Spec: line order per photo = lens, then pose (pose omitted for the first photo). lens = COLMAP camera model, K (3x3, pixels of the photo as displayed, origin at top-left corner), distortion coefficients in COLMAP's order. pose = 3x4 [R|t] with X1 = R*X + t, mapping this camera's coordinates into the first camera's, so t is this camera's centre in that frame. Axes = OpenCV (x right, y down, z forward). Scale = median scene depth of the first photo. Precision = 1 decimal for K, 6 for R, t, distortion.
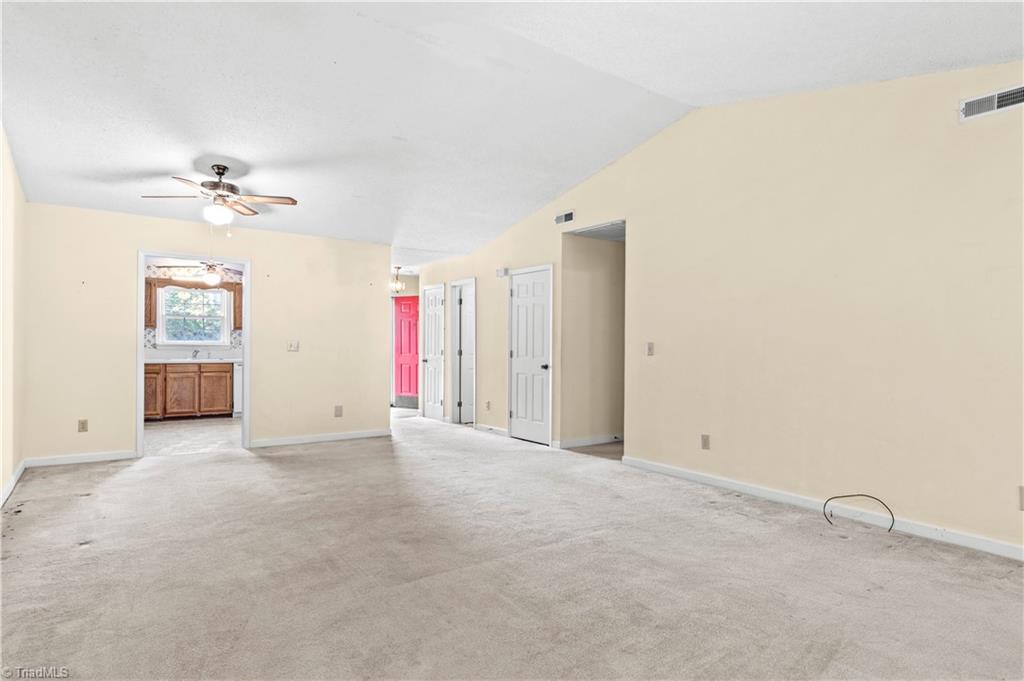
lens RADIAL K [[583.8, 0, 528.7], [0, 583.8, 338.9], [0, 0, 1]] dist [0.005348, 0.002897]
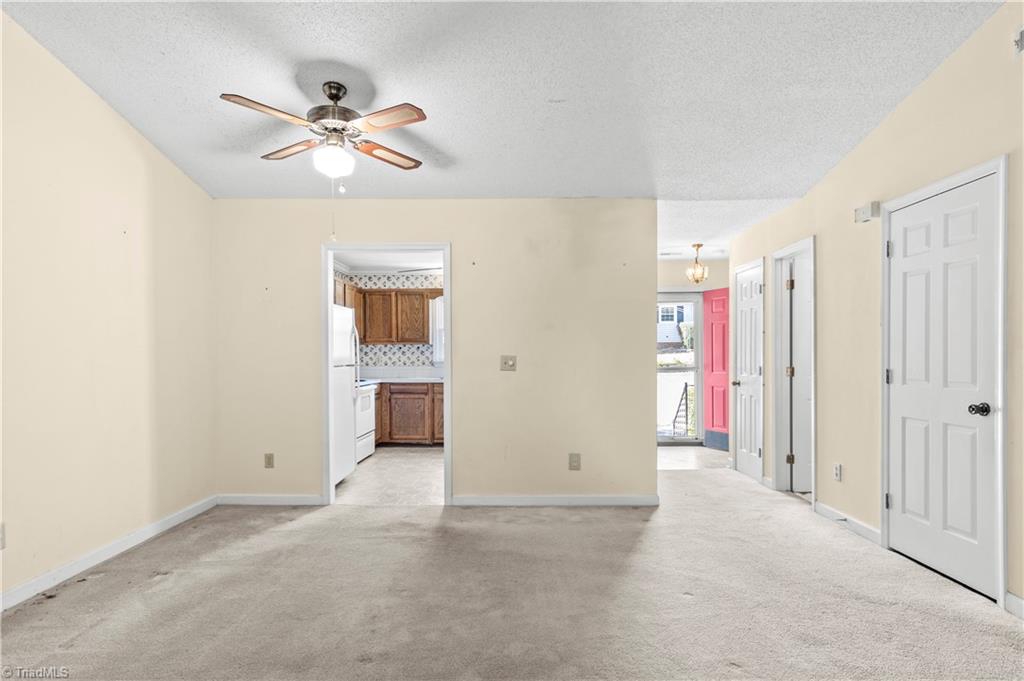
lens RADIAL K [[576.2, 0, 513.2], [0, 576.2, 365.6], [0, 0, 1]] dist [0.001652, 0.001956]
pose [[0.801665, -0.004005, -0.597760, 0.005431], [0.016382, 0.999749, 0.015271, 0.004149], [0.597549, -0.022034, 0.801529, 0.368711]]
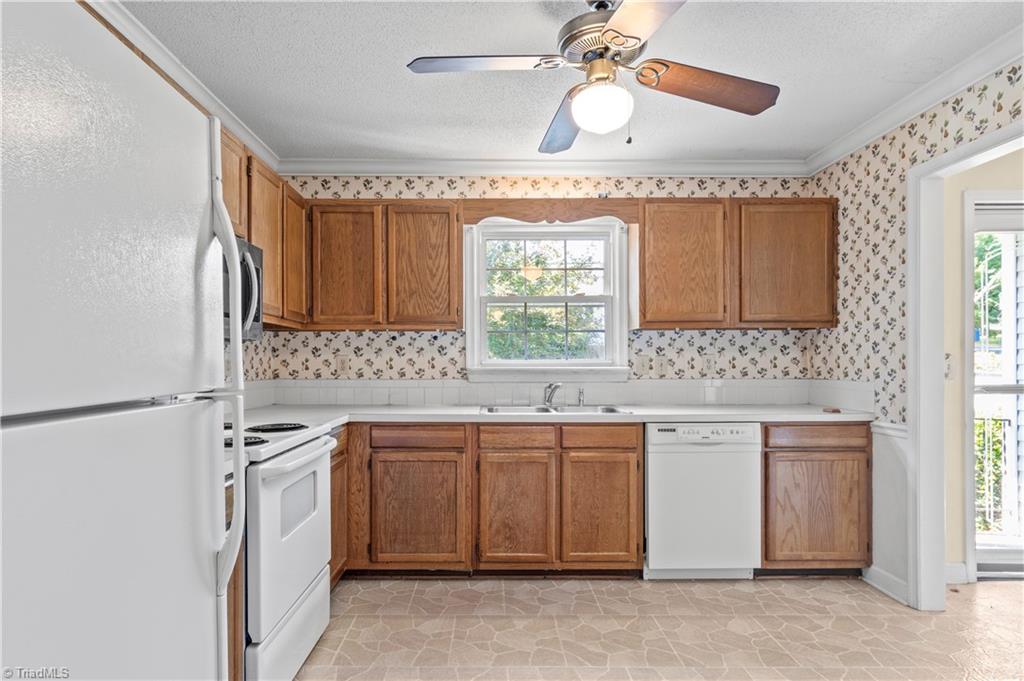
lens RADIAL K [[576.2, 0, 513.2], [0, 576.2, 365.6], [0, 0, 1]] dist [0.001652, 0.001956]
pose [[0.829948, -0.004681, -0.557821, -0.404587], [0.011319, 0.999900, 0.008449, 0.003762], [0.557726, -0.013326, 0.829918, 0.719316]]
